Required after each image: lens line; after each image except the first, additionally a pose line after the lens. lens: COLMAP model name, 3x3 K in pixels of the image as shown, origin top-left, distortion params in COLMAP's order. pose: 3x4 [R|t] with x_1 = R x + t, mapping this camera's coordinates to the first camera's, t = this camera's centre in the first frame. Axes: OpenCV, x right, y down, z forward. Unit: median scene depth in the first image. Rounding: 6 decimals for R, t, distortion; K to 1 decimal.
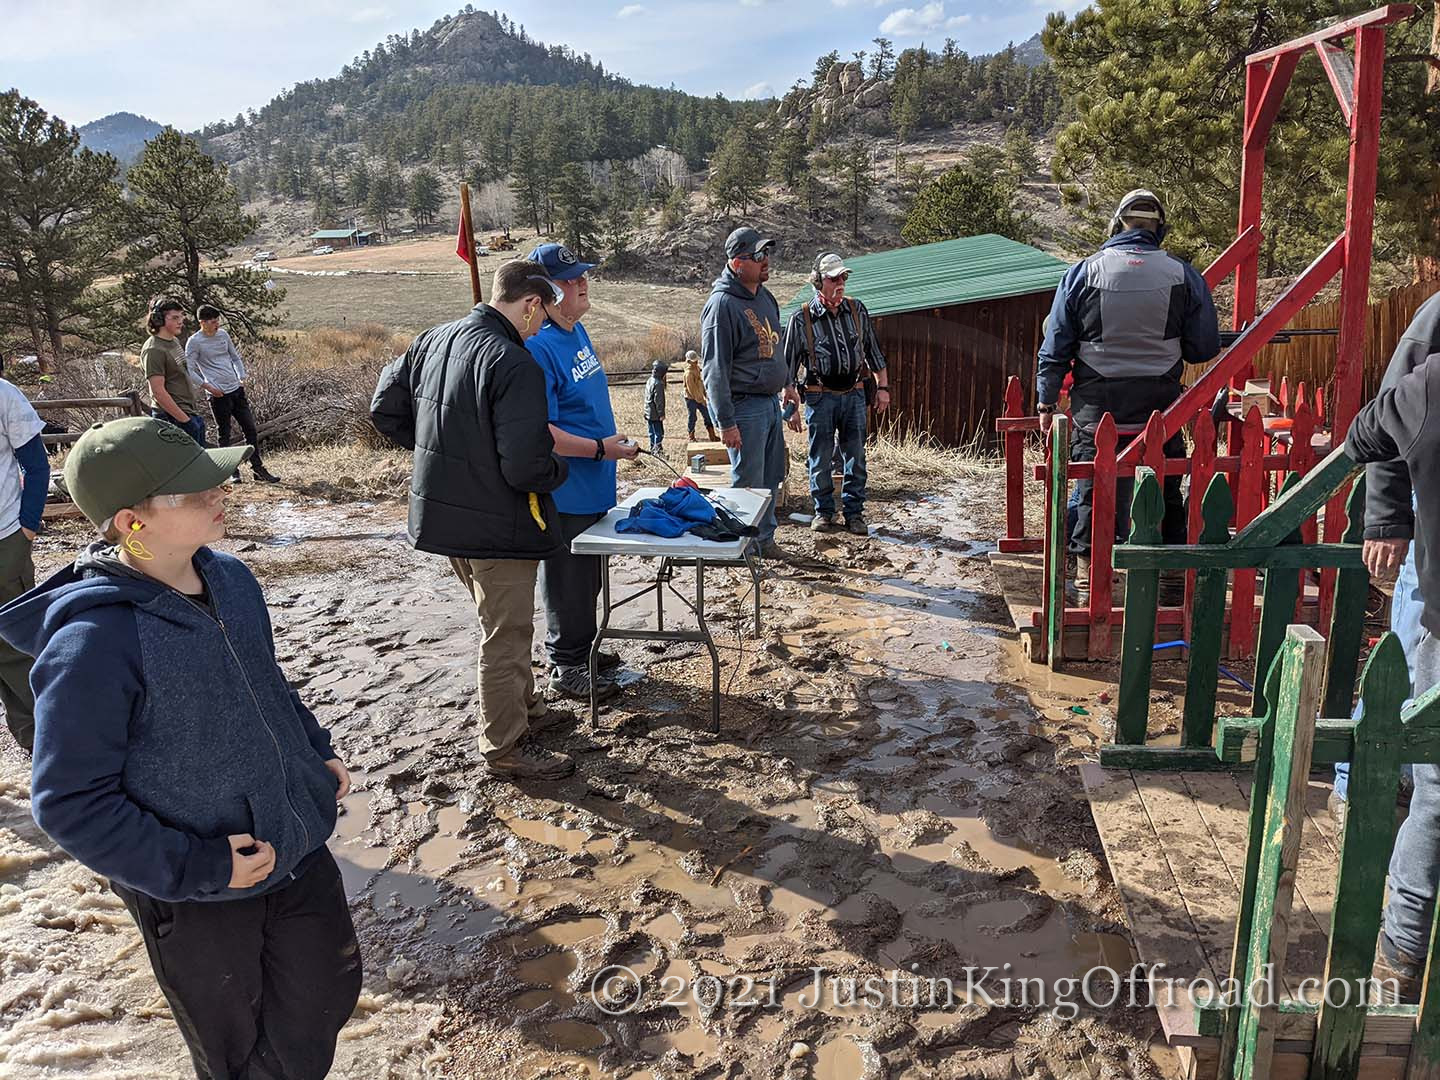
lens RADIAL K [[1129.7, 0, 716.7], [0, 1129.7, 563.9], [0, 0, 1]] dist [0.049085, -0.077530]
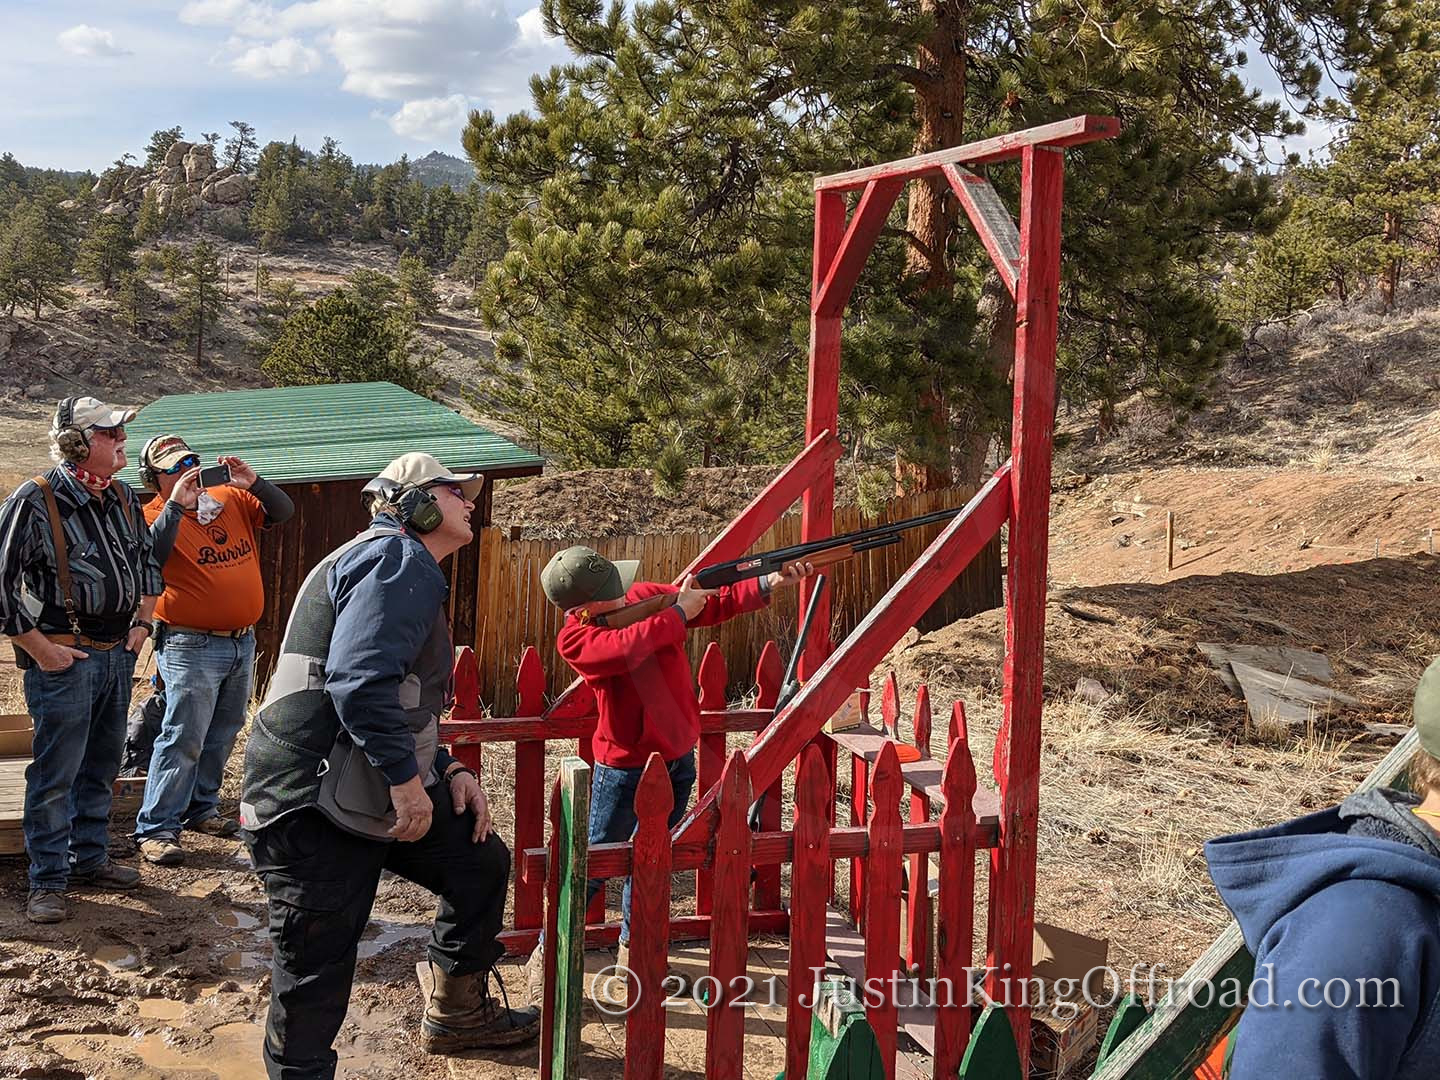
lens RADIAL K [[1494.3, 0, 694.2], [0, 1494.3, 534.8], [0, 0, 1]] dist [0.022251, 0.000000]
pose [[0.902101, 0.054229, 0.428104, 0.019087], [0.022260, 0.984904, -0.171666, -0.042268], [-0.430950, 0.164390, 0.887276, 0.129579]]
